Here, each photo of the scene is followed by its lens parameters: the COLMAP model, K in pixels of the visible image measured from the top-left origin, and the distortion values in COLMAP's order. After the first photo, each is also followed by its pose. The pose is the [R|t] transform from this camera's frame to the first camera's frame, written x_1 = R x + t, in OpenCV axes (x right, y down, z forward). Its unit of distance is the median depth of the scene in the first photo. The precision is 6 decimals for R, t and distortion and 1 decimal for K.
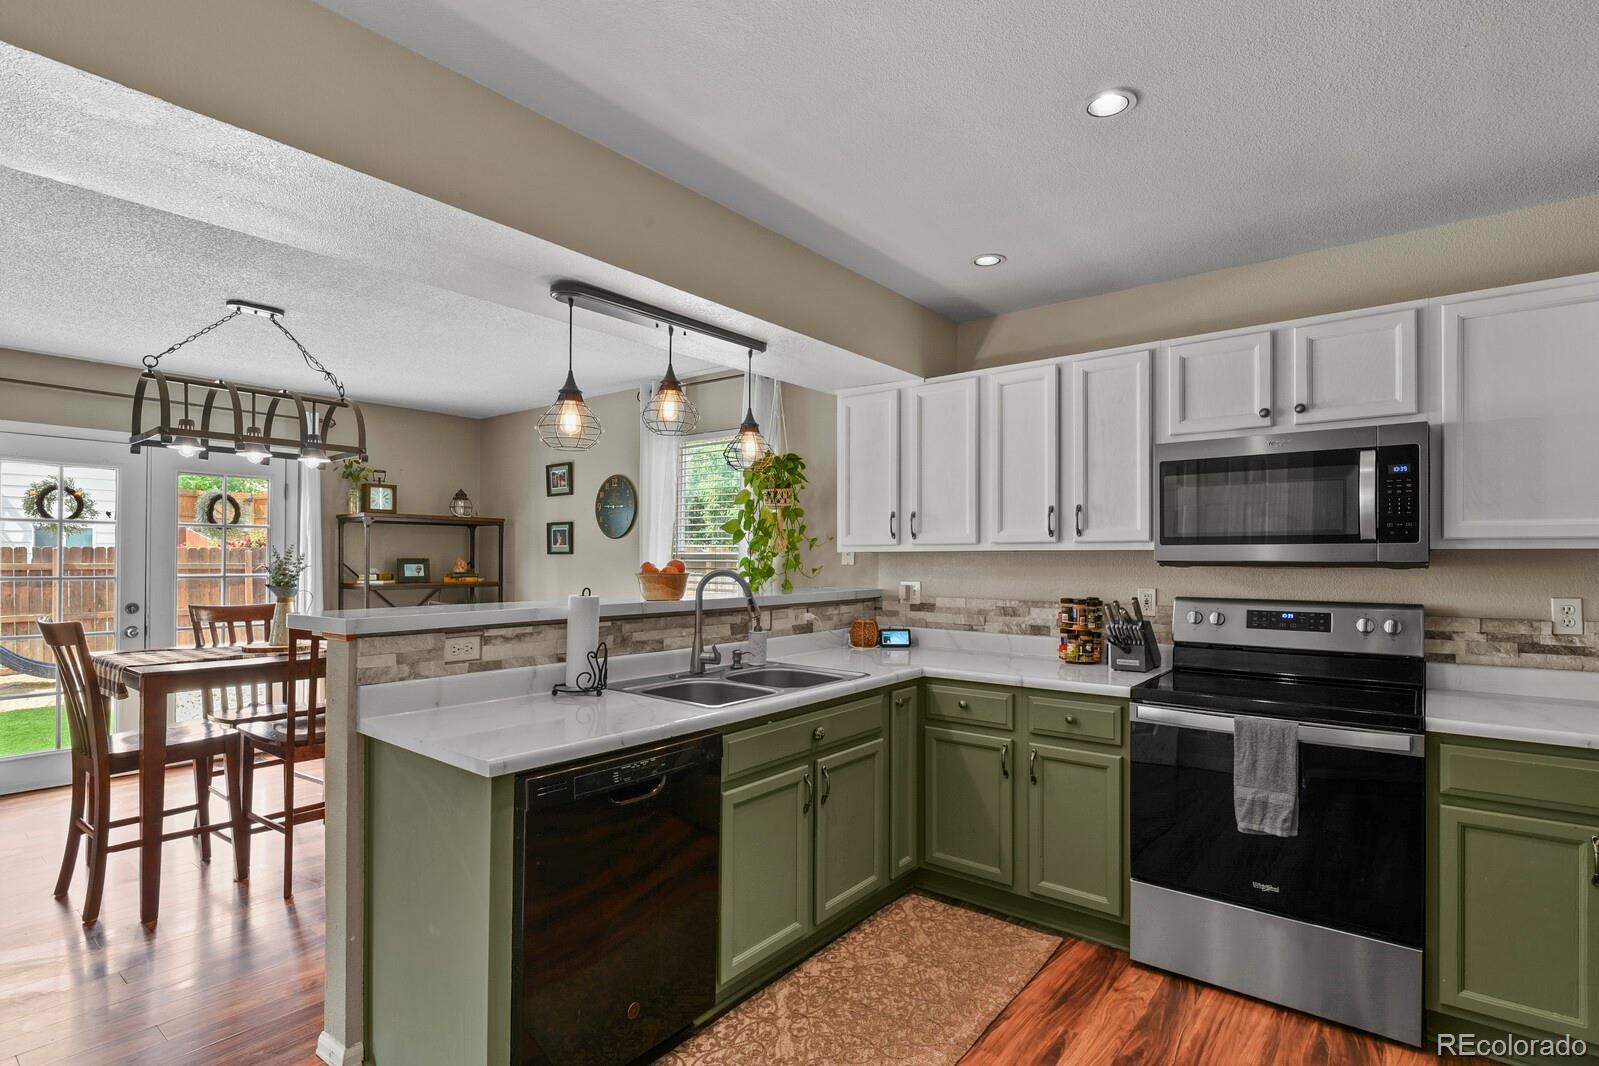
lens RADIAL K [[779.4, 0, 800.0], [0, 779.4, 557.7], [0, 0, 1]] dist [-0.001257, -0.004806]
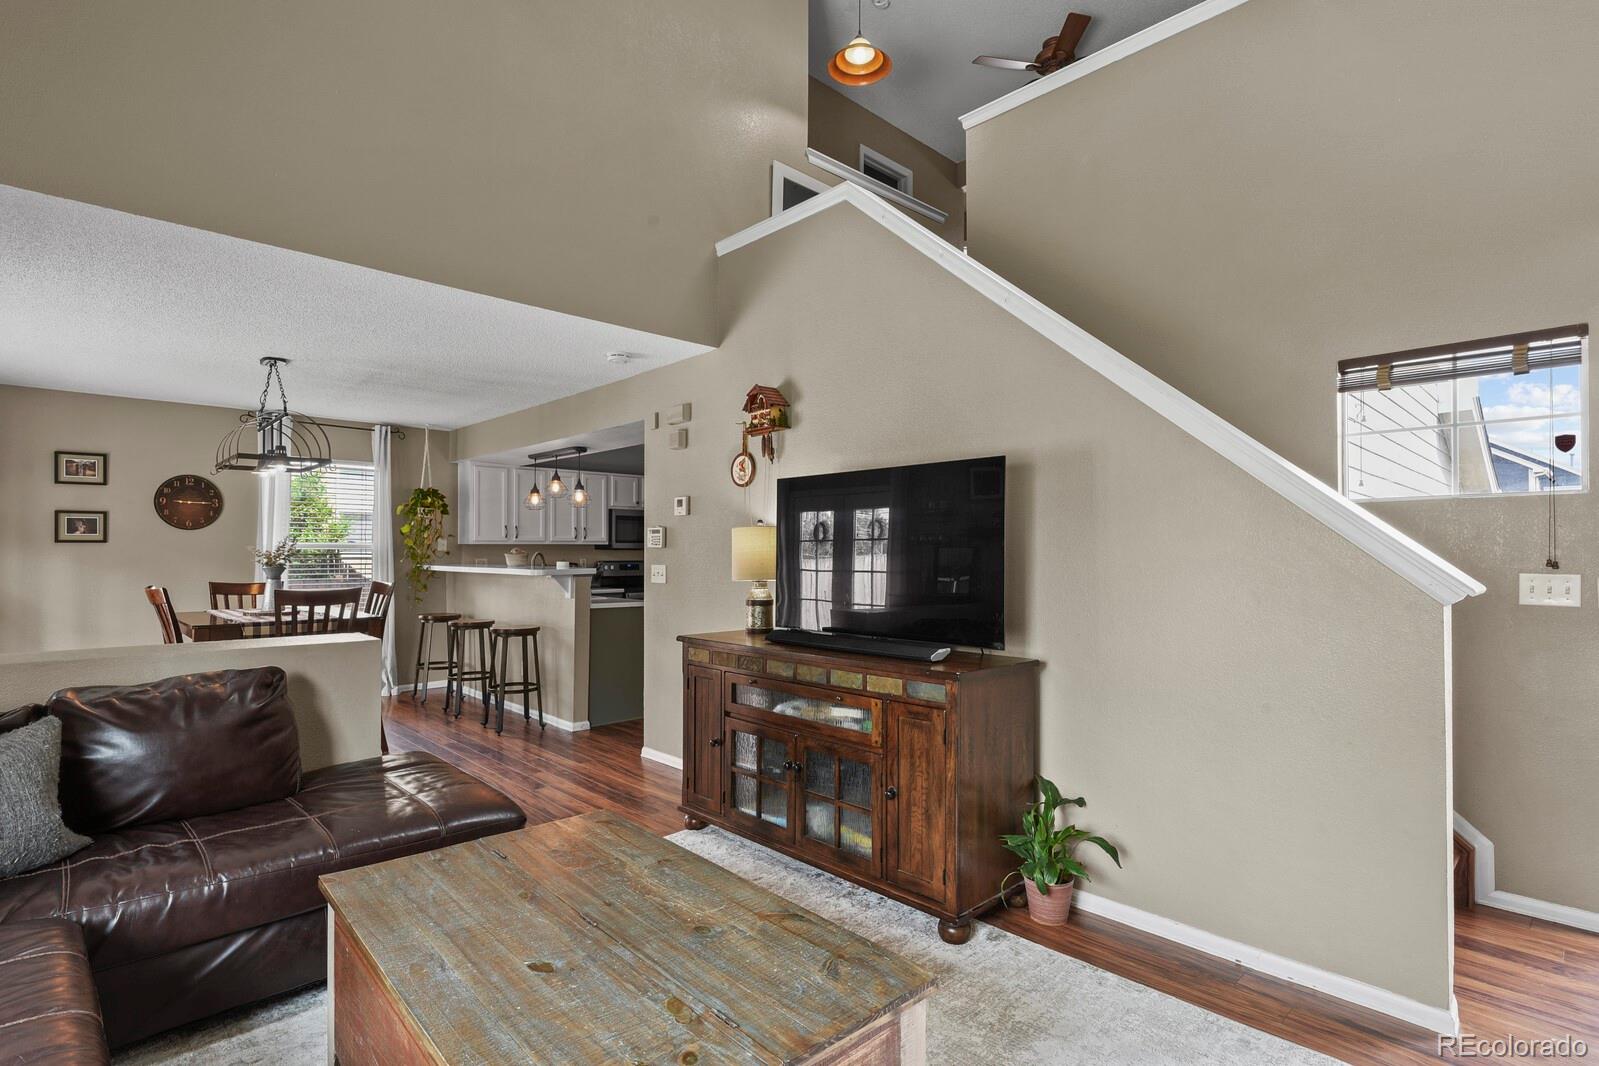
lens RADIAL K [[783.7, 0, 799.7], [0, 783.7, 541.9], [0, 0, 1]] dist [-0.003274, -0.001659]
pose [[0.137550, 0.007252, 0.990468, -2.426657], [-0.002715, 0.999972, -0.006944, -0.002052], [-0.990491, -0.001734, 0.137566, -0.113899]]
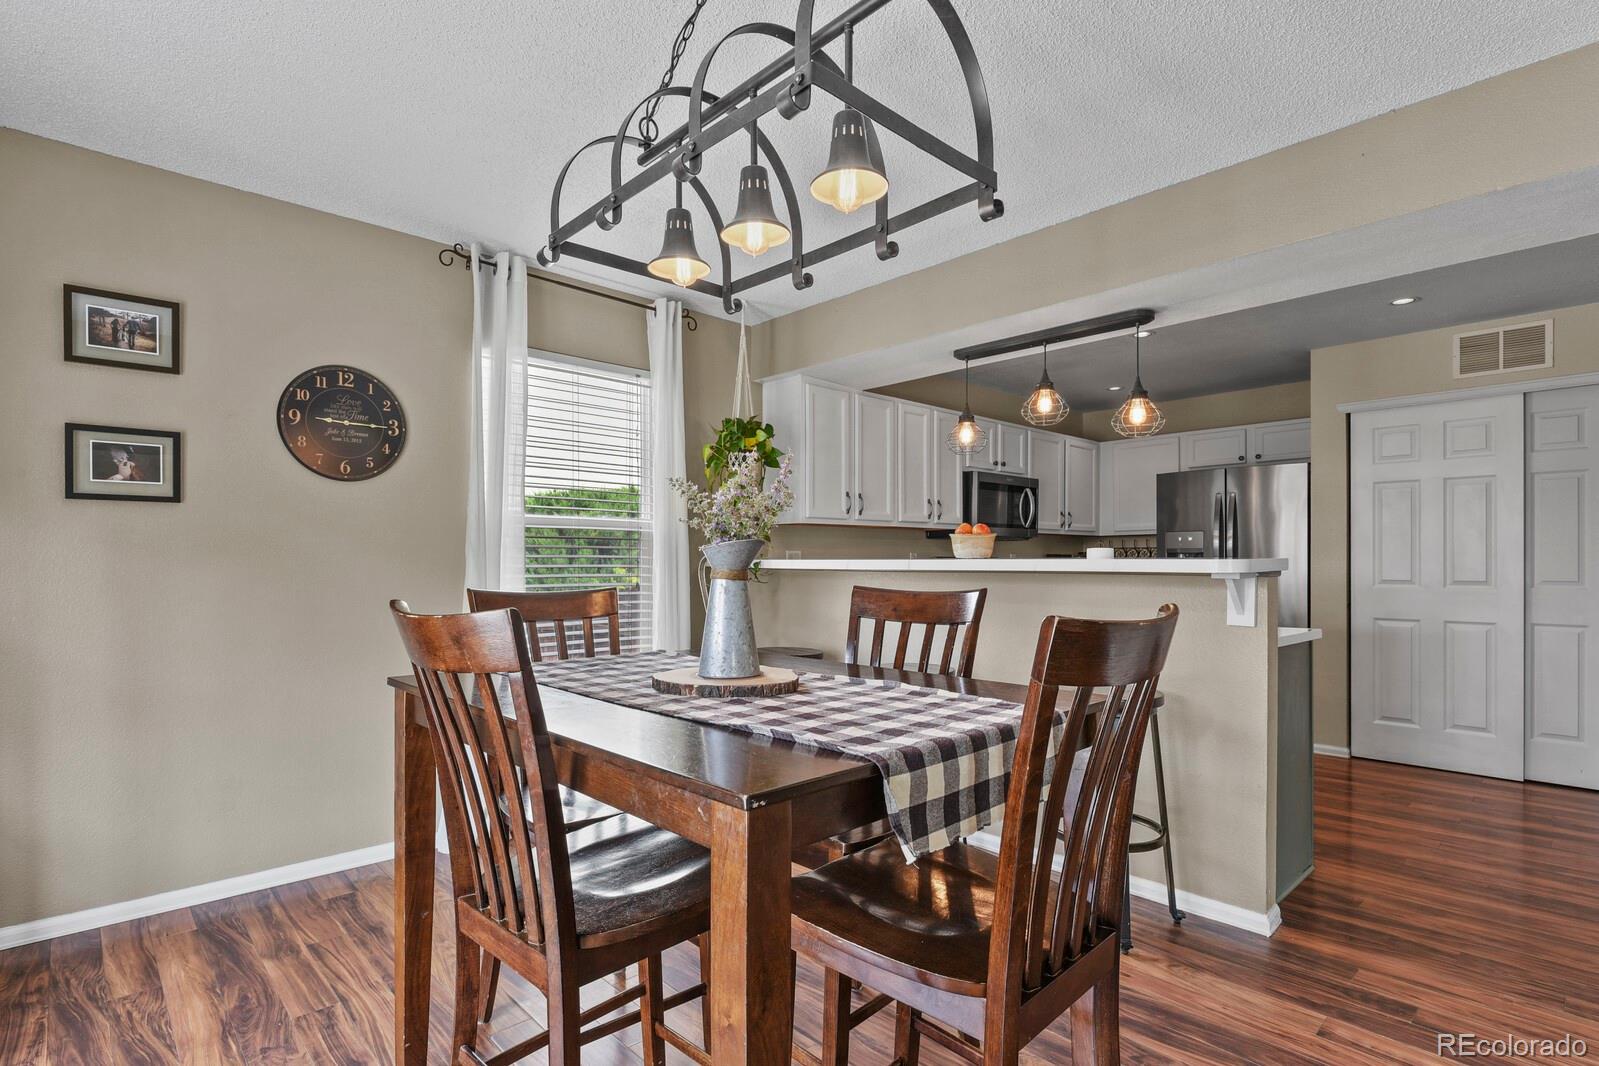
lens RADIAL K [[779.4, 0, 800.0], [0, 779.4, 557.7], [0, 0, 1]] dist [-0.001257, -0.004806]
pose [[0.146347, -0.003117, 0.989228, -1.415682], [-0.002951, 0.999989, 0.003587, 0.051716], [-0.989229, -0.003444, 0.146336, 1.151088]]
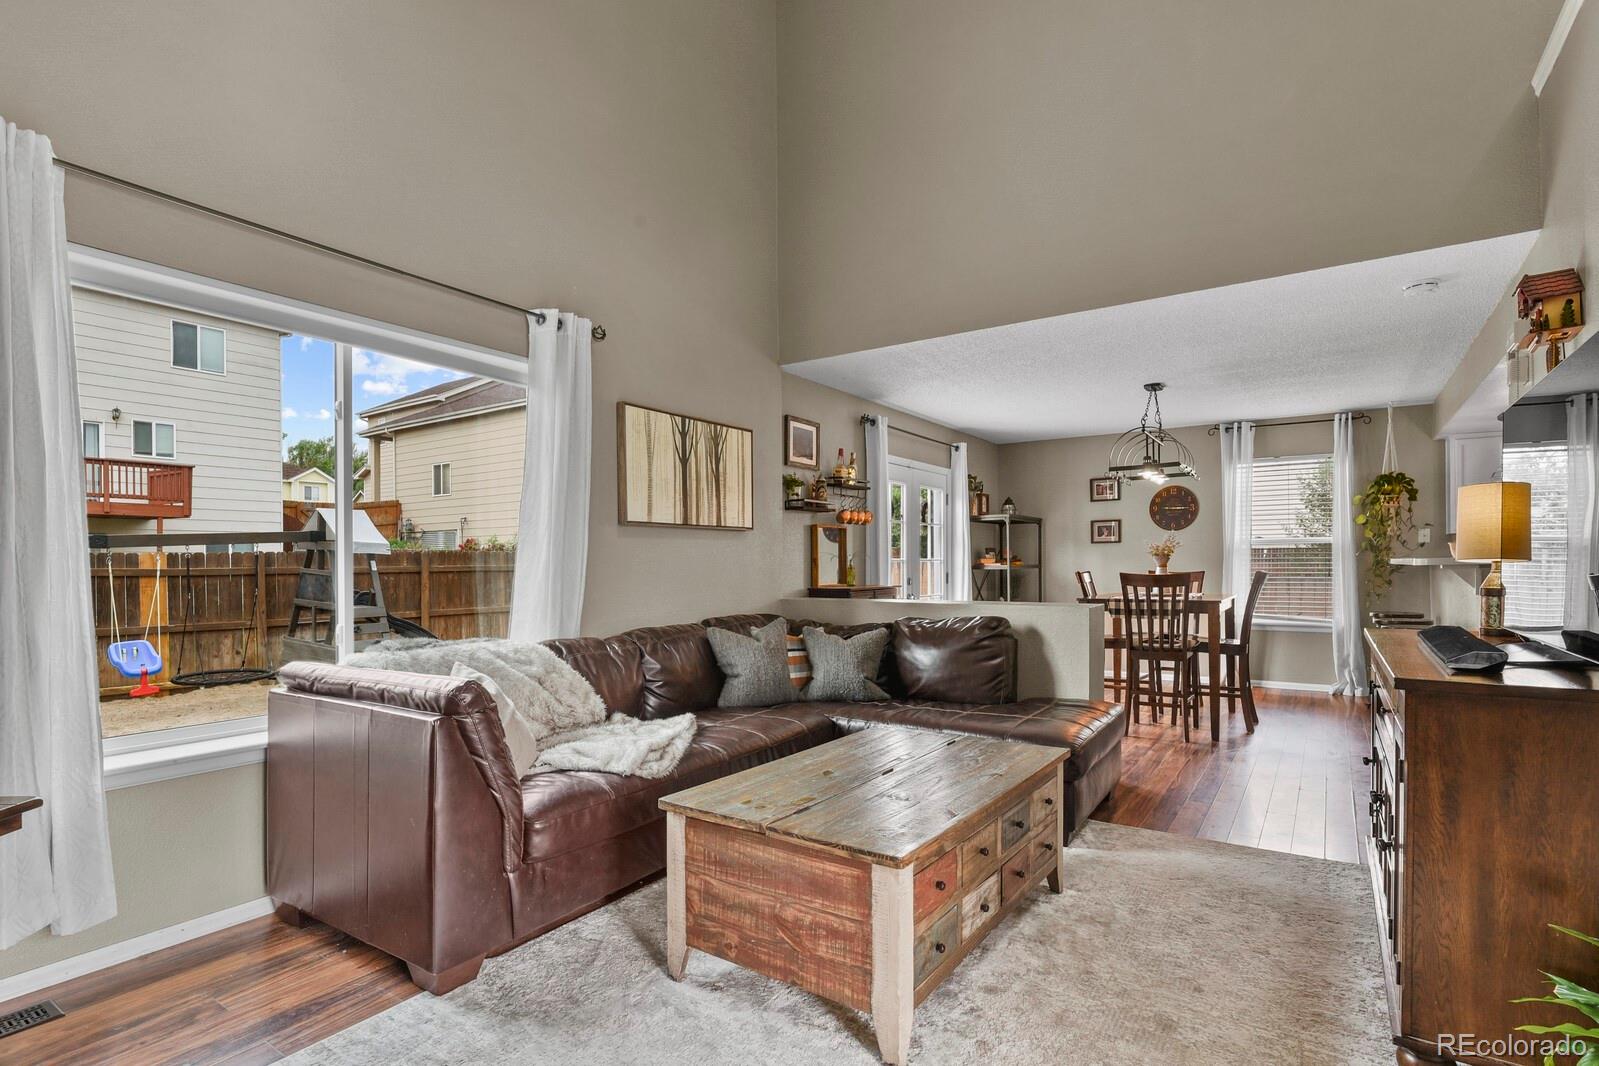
lens RADIAL K [[811.6, 0, 802.9], [0, 811.6, 573.0], [0, 0, 1]] dist [0.002681, 0.000527]
pose [[0.995567, -0.015700, 0.092731, -2.015234], [0.014828, 0.999839, 0.010087, 0.053097], [-0.092875, -0.008668, 0.995640, -0.792682]]
